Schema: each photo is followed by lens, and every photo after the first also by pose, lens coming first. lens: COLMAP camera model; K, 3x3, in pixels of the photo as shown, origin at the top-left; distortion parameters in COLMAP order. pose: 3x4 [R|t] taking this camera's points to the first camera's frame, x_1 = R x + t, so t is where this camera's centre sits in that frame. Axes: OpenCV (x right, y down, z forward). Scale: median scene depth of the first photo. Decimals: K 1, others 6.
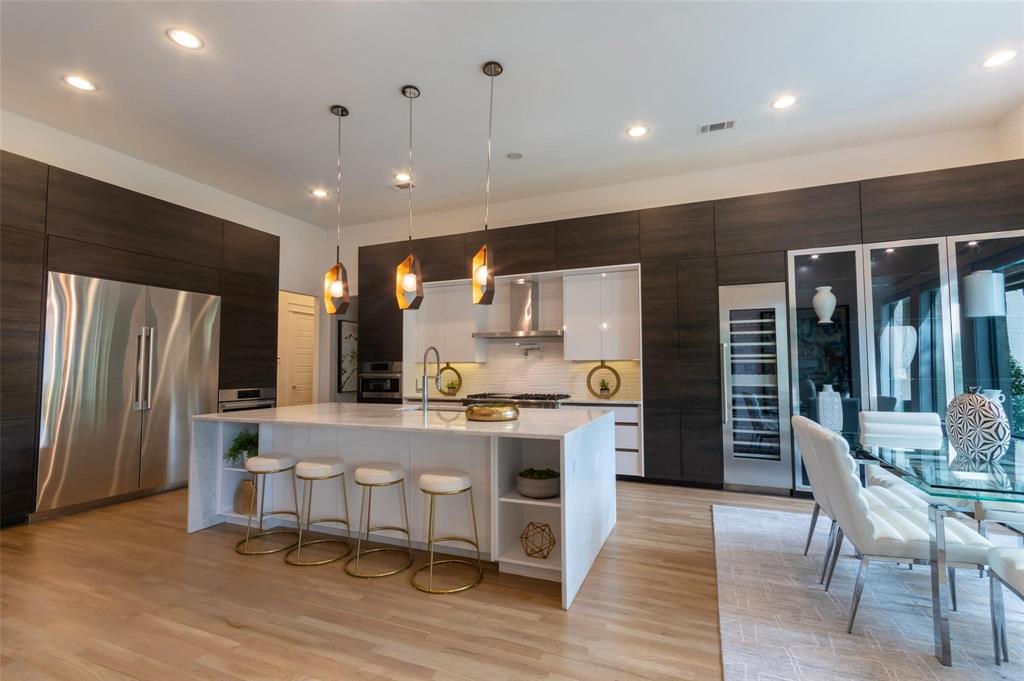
lens RADIAL K [[459.5, 0, 511.3], [0, 459.5, 347.0], [0, 0, 1]] dist [0.014387, -0.000031]
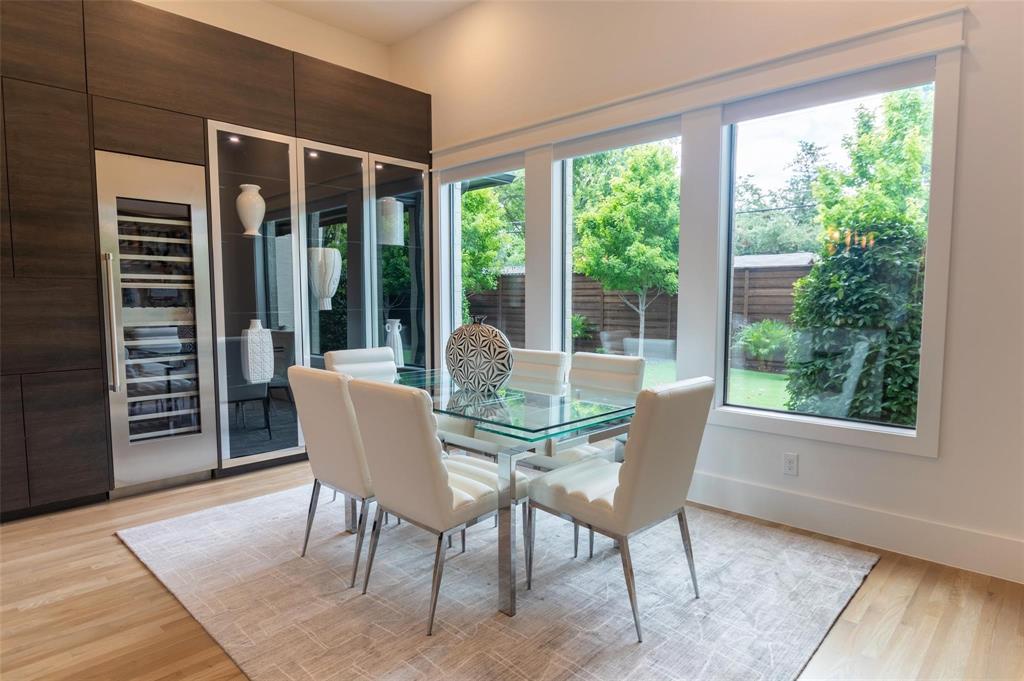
lens RADIAL K [[586.3, 0, 511.1], [0, 586.3, 347.0], [0, 0, 1]] dist [-0.000558, -0.002320]
pose [[0.358552, -0.073449, 0.930616, -0.051411], [-0.045542, 0.994337, 0.096024, 0.015594], [-0.932398, -0.076812, 0.353176, 0.272964]]
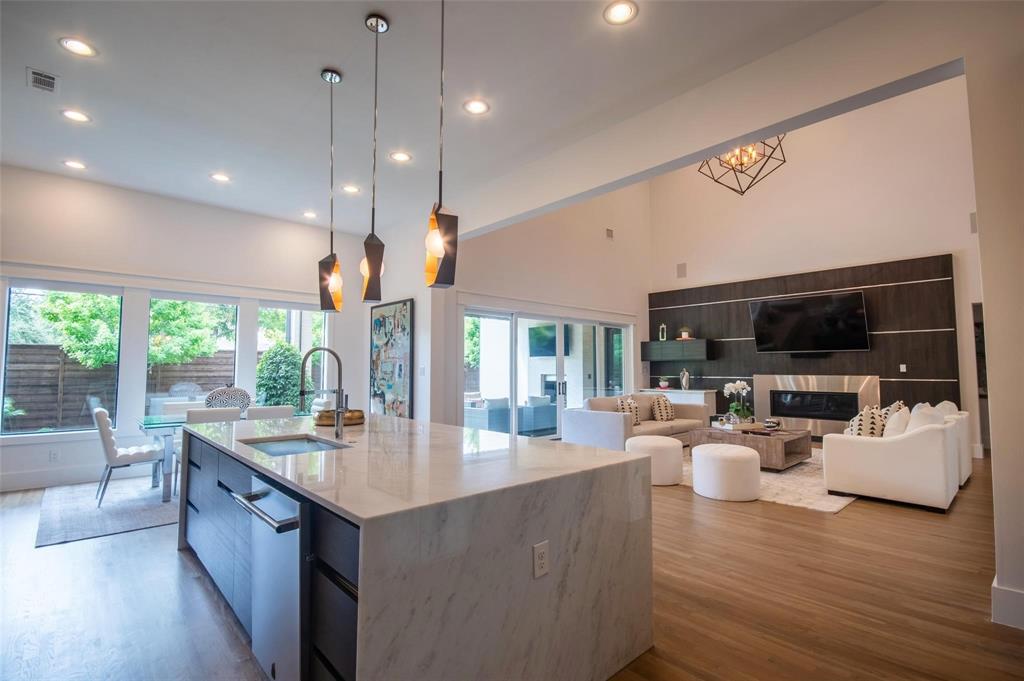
lens RADIAL K [[459.5, 0, 511.3], [0, 459.5, 347.0], [0, 0, 1]] dist [0.014387, -0.000031]
pose [[-0.898137, 0.024338, 0.439042, -0.632655], [-0.019325, 0.995318, -0.094706, 0.048838], [-0.439291, -0.093544, -0.893461, 1.262929]]
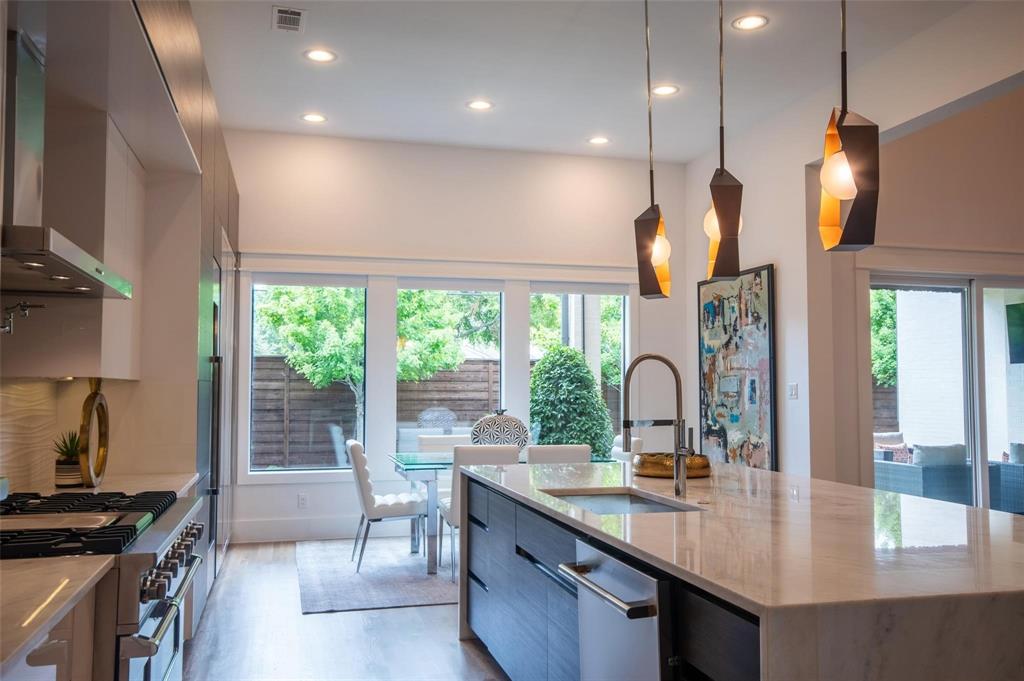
lens RADIAL K [[863.7, 0, 512.8], [0, 863.7, 346.3], [0, 0, 1]] dist [0.021759, 0.005001]
pose [[-0.604730, 0.042492, 0.795296, -0.671513], [-0.038101, 0.995889, -0.082180, 0.058231], [-0.795519, -0.079998, -0.600625, 1.422567]]
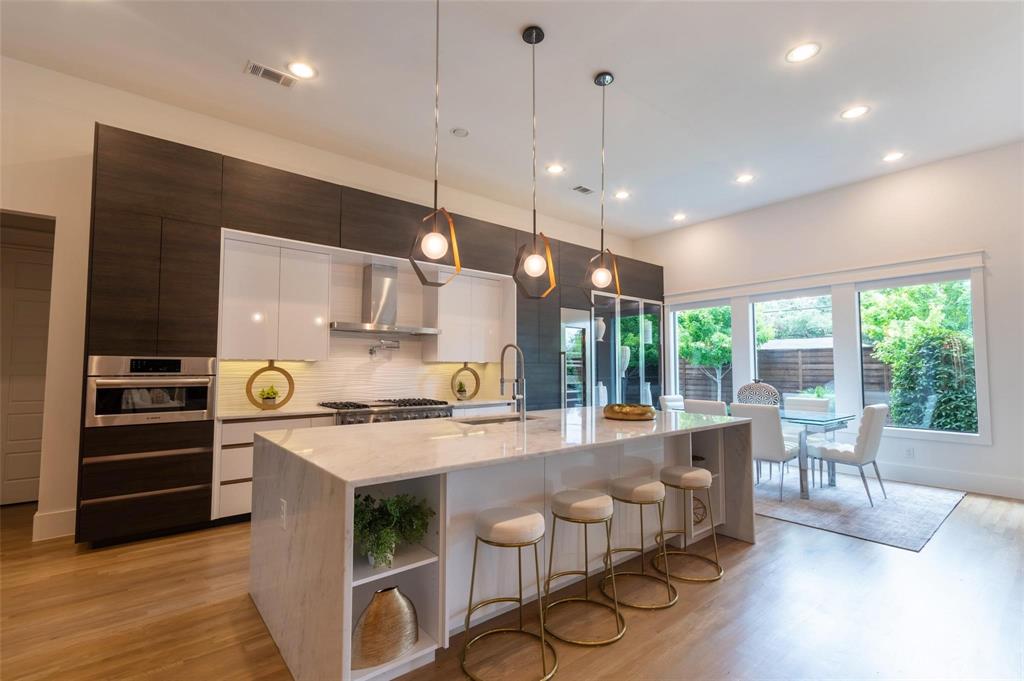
lens RADIAL K [[459.5, 0, 511.3], [0, 459.5, 347.0], [0, 0, 1]] dist [0.014387, -0.000031]
pose [[0.470752, 0.048852, 0.880912, -0.790677], [-0.045370, 0.998485, -0.031127, 0.027530], [-0.881098, -0.025314, 0.472255, 0.532318]]
